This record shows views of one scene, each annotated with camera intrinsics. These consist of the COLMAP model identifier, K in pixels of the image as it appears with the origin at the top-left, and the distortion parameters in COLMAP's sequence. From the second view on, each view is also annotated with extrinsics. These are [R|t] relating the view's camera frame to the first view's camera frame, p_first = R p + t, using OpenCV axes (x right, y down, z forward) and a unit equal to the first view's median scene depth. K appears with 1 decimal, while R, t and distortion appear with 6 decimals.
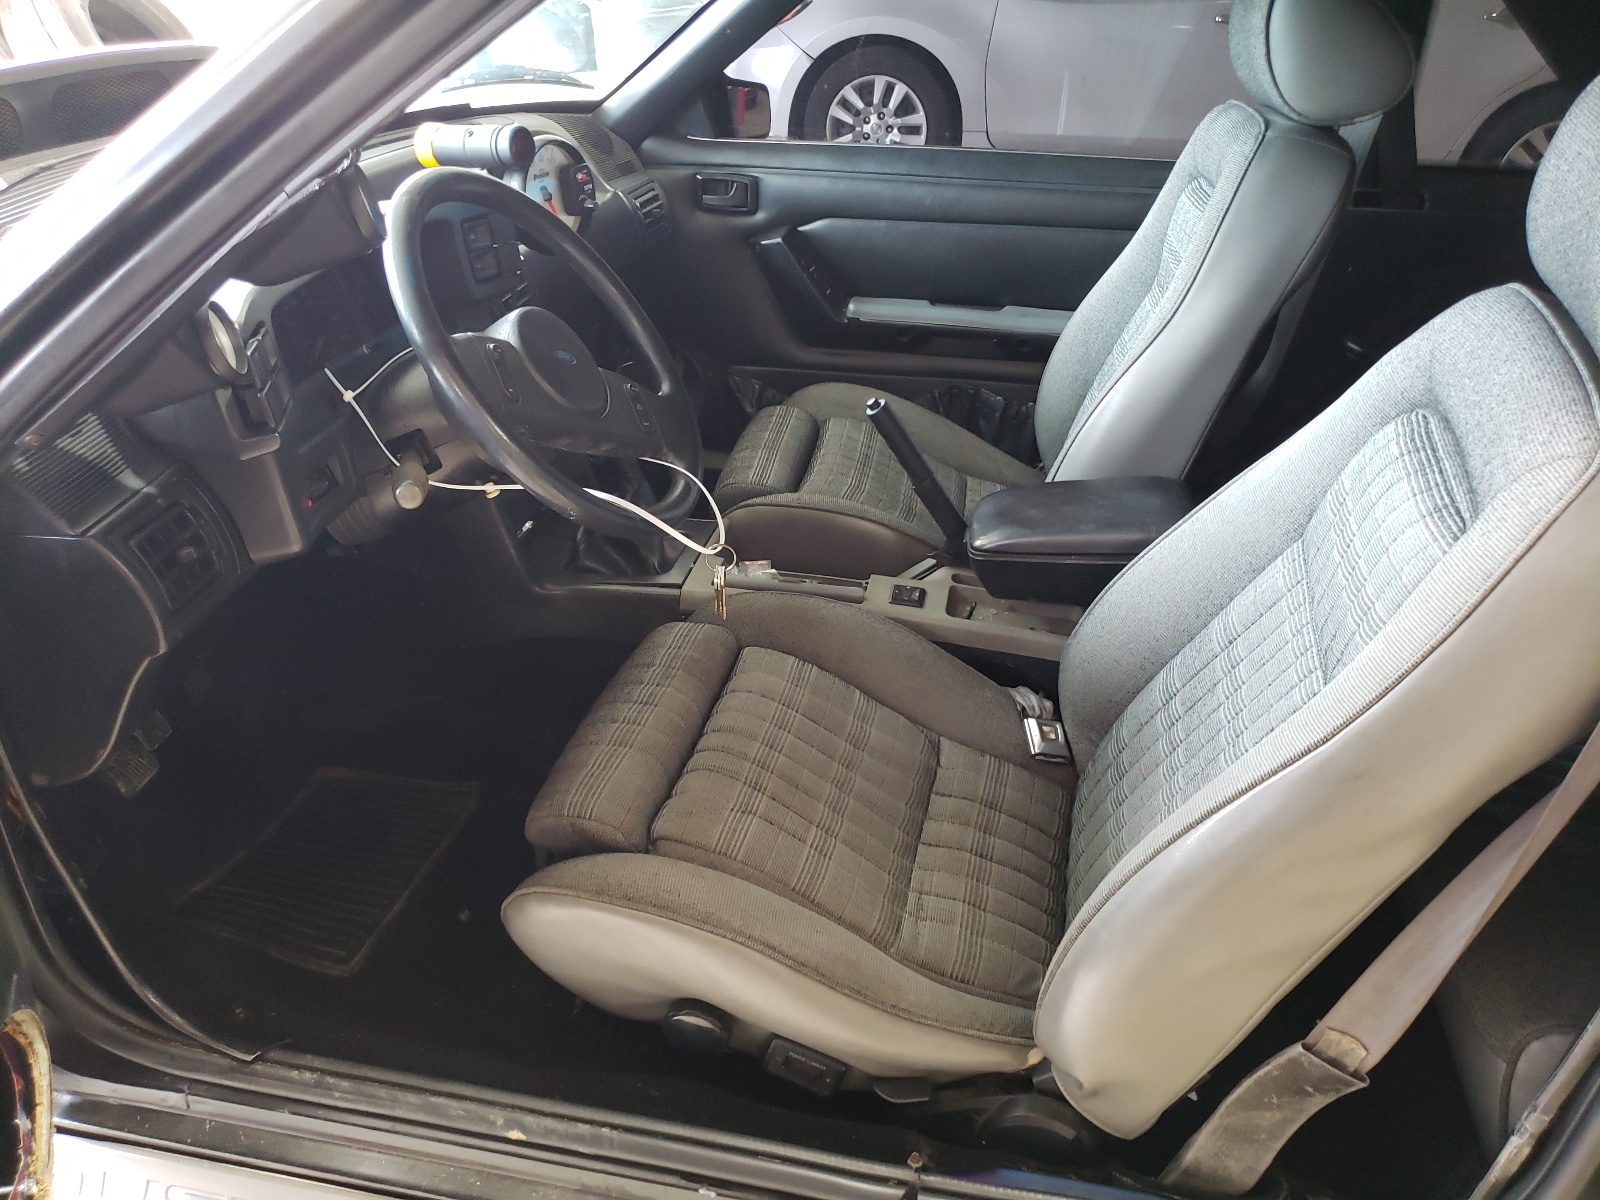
lens RADIAL K [[1215.4, 0, 801.2], [0, 1215.4, 649.6], [0, 0, 1]] dist [0.121690, -0.262059]
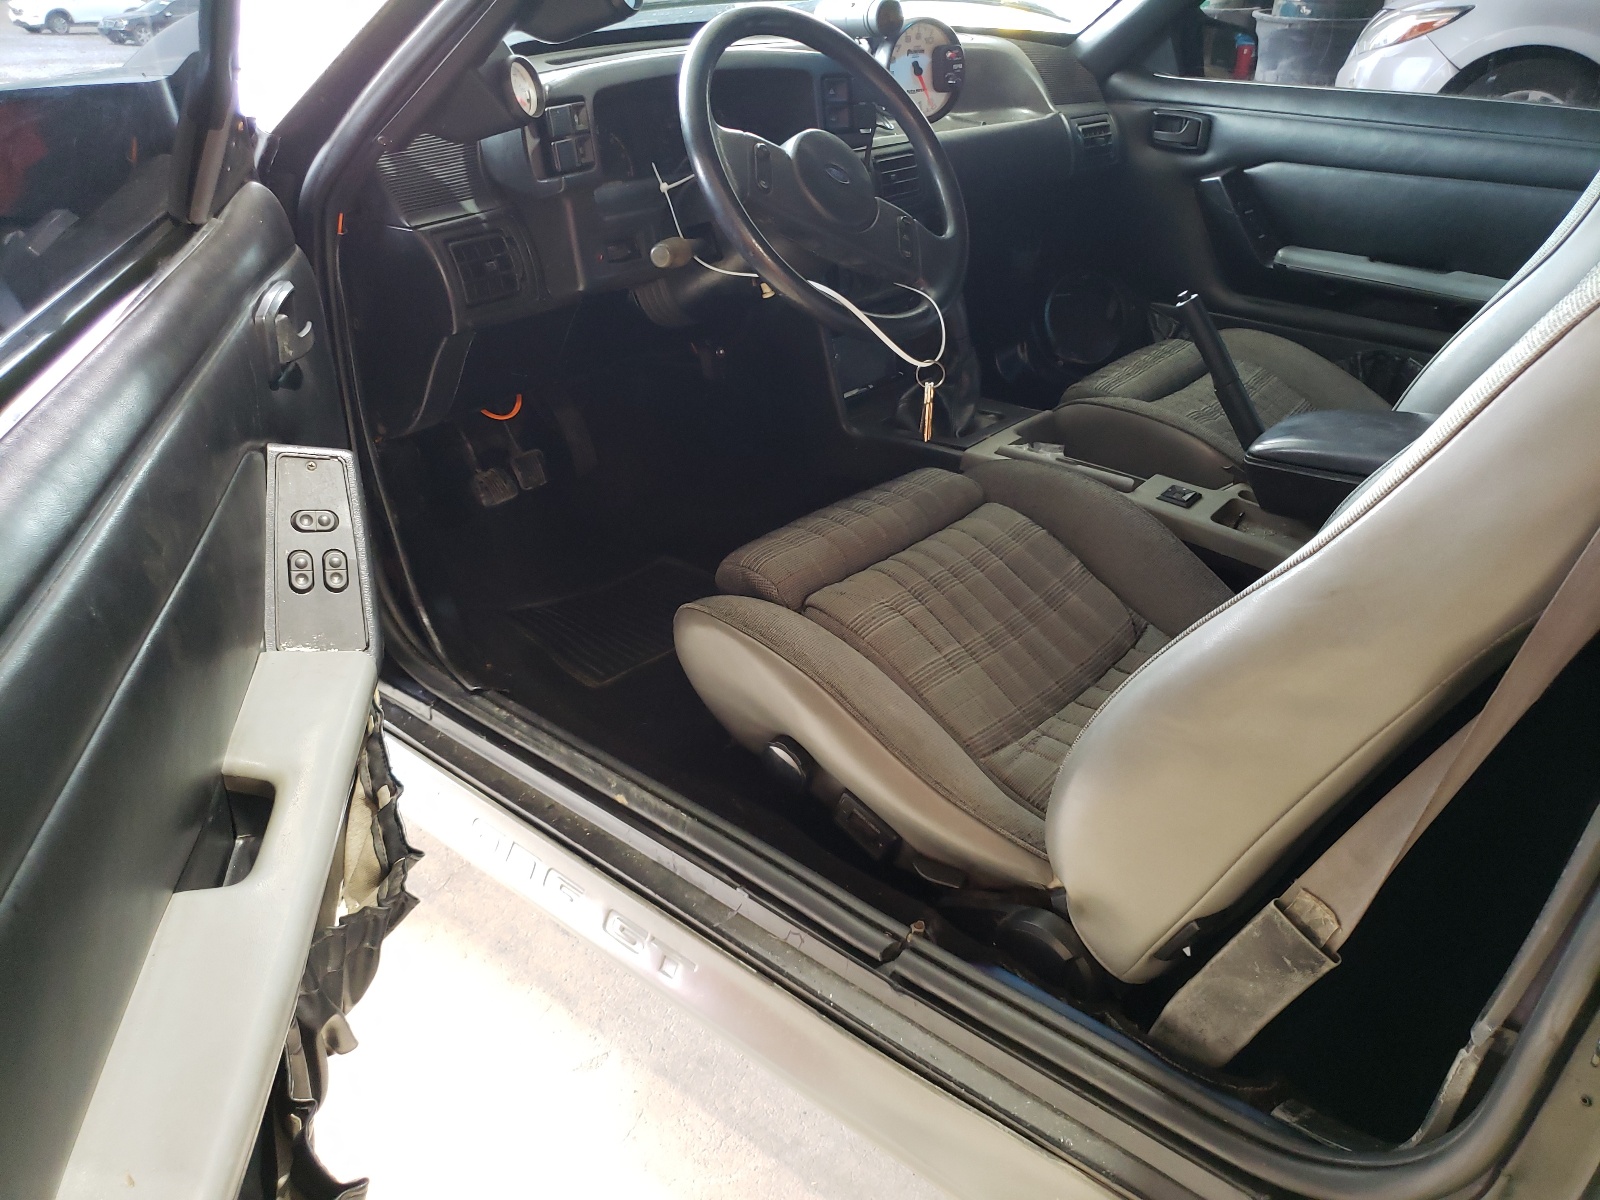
lens RADIAL K [[1202.4, 0, 800.0], [0, 1202.4, 600.0], [0, 0, 1]] dist [0.027250, 0.003028]
pose [[0.888309, 0.232062, -0.396301, 0.317907], [-0.244686, 0.969412, 0.019196, 0.133760], [0.388633, 0.079918, 0.917920, -0.016391]]
